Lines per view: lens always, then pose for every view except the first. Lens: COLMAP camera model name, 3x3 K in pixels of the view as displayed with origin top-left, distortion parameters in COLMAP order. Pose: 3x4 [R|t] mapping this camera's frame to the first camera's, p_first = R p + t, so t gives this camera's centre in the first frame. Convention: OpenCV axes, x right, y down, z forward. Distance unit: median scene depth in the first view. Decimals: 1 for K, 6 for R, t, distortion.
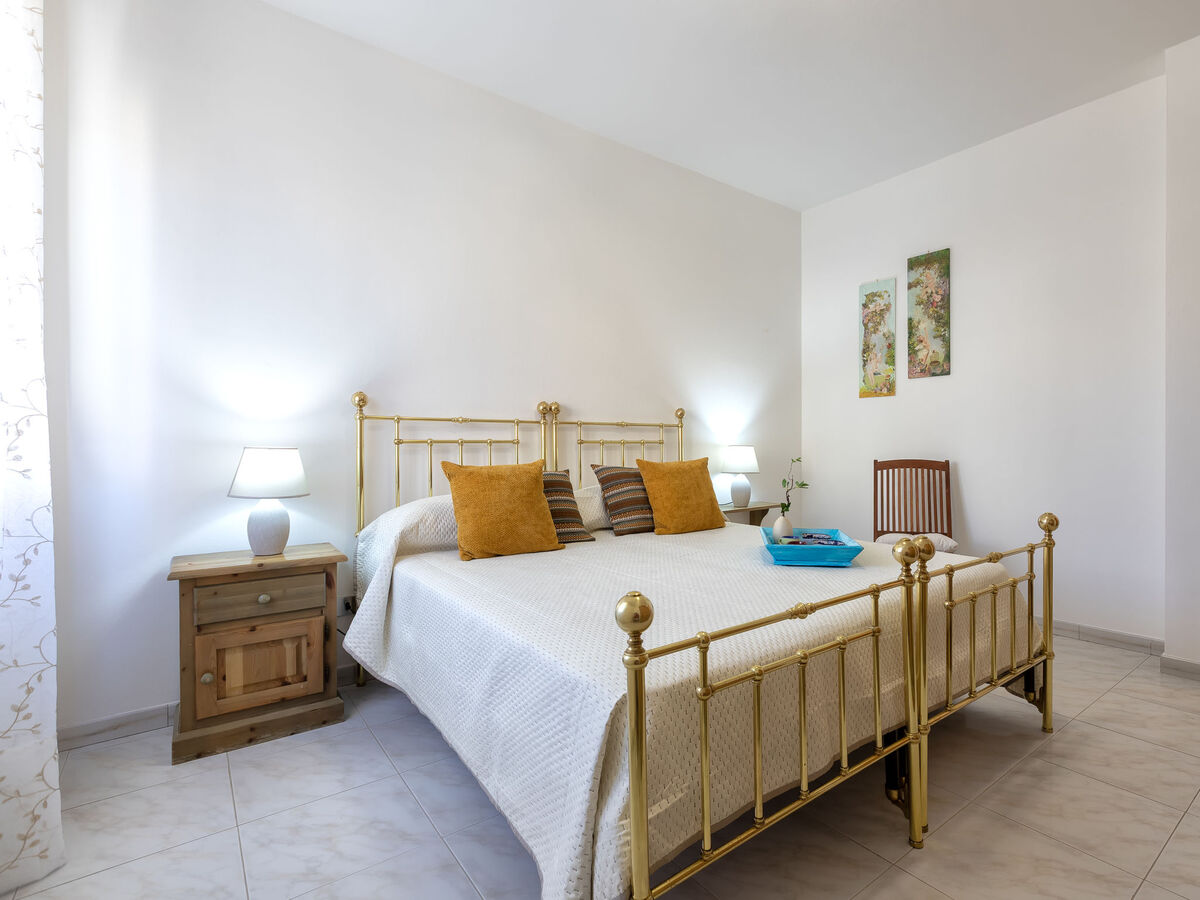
lens RADIAL K [[611.7, 0, 600.1], [0, 611.7, 446.8], [0, 0, 1]] dist [-0.016893, 0.000219]
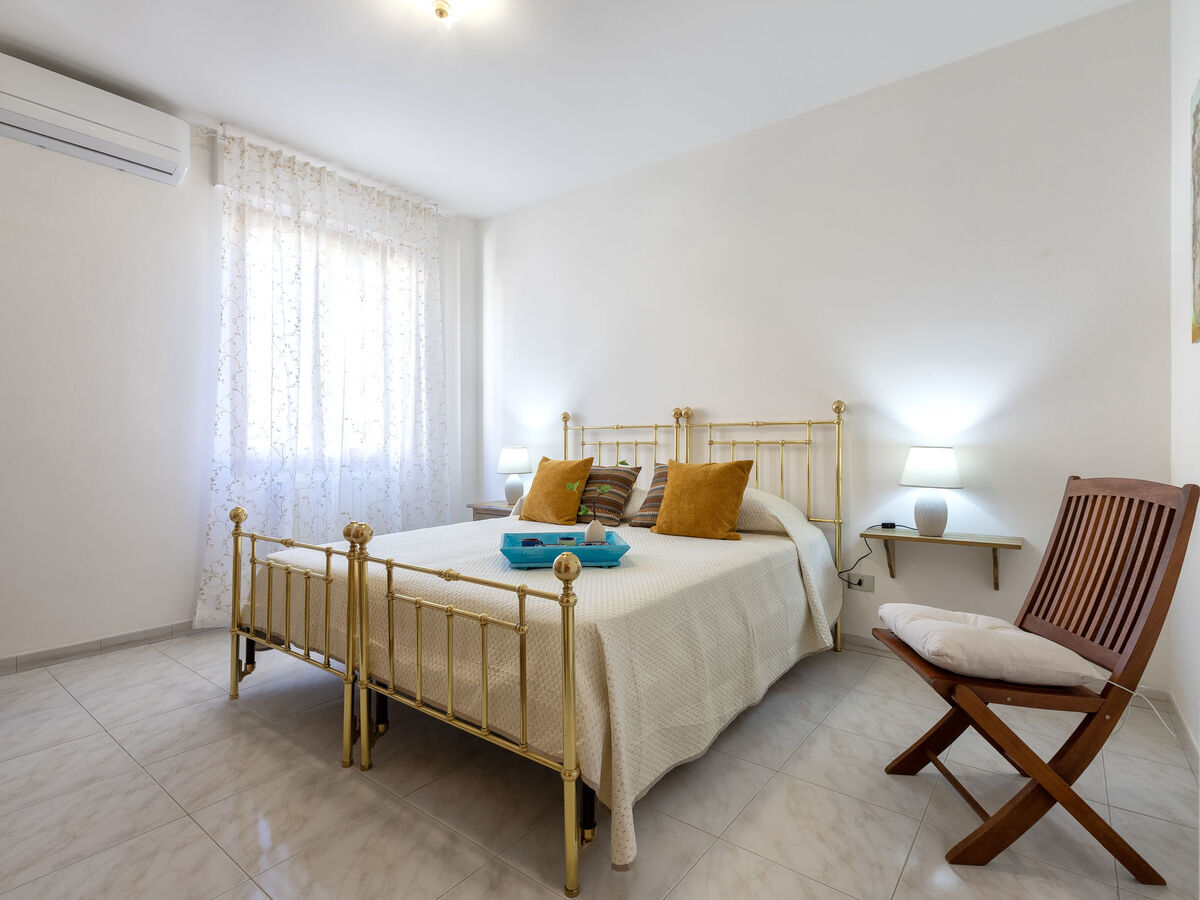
lens RADIAL K [[611.7, 0, 599.3], [0, 611.7, 449.0], [0, 0, 1]] dist [-0.016893, 0.000219]
pose [[0.242190, 0.007346, -0.970201, 0.969612], [-0.002420, 0.999973, 0.006968, -0.004429], [0.970226, 0.000660, 0.242201, 0.581372]]
